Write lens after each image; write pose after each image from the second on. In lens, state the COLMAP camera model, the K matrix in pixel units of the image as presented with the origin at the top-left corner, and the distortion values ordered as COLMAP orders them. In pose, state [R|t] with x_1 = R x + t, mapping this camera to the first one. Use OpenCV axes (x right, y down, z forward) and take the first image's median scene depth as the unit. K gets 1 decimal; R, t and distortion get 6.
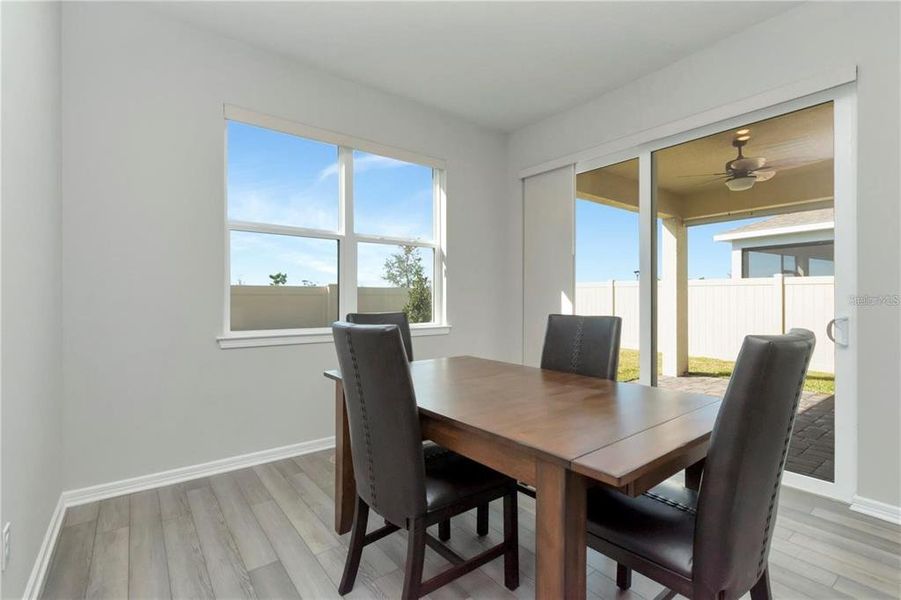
lens RADIAL K [[415.6, 0, 450.5], [0, 415.6, 300.0], [0, 0, 1]] dist [-0.001353, -0.000325]
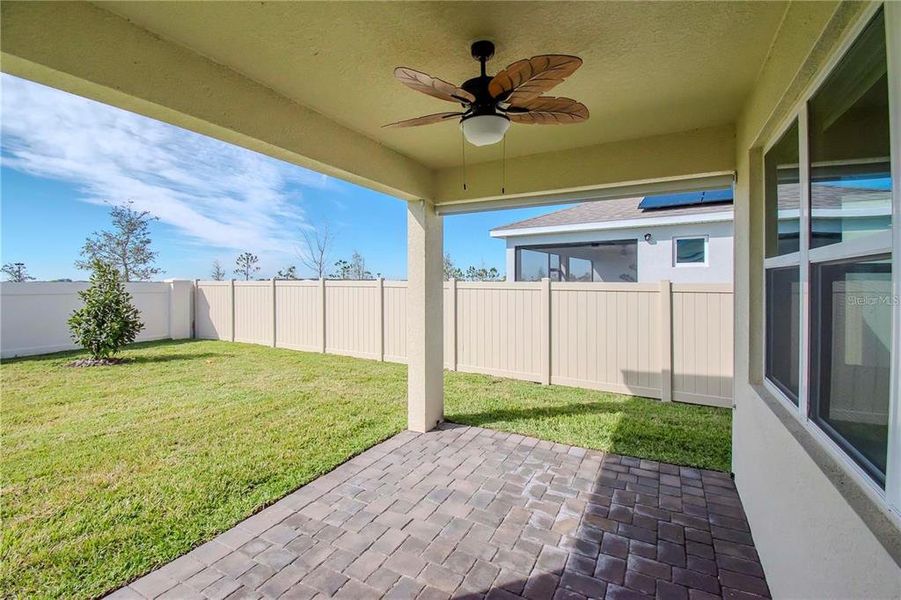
lens RADIAL K [[397.4, 0, 453.4], [0, 397.4, 297.8], [0, 0, 1]] dist [0.000627, -0.000539]
pose [[0.905351, -0.015799, 0.424371, 0.195660], [0.001490, 0.999420, 0.034030, -0.038960], [-0.424662, -0.030177, 0.904849, 0.245958]]
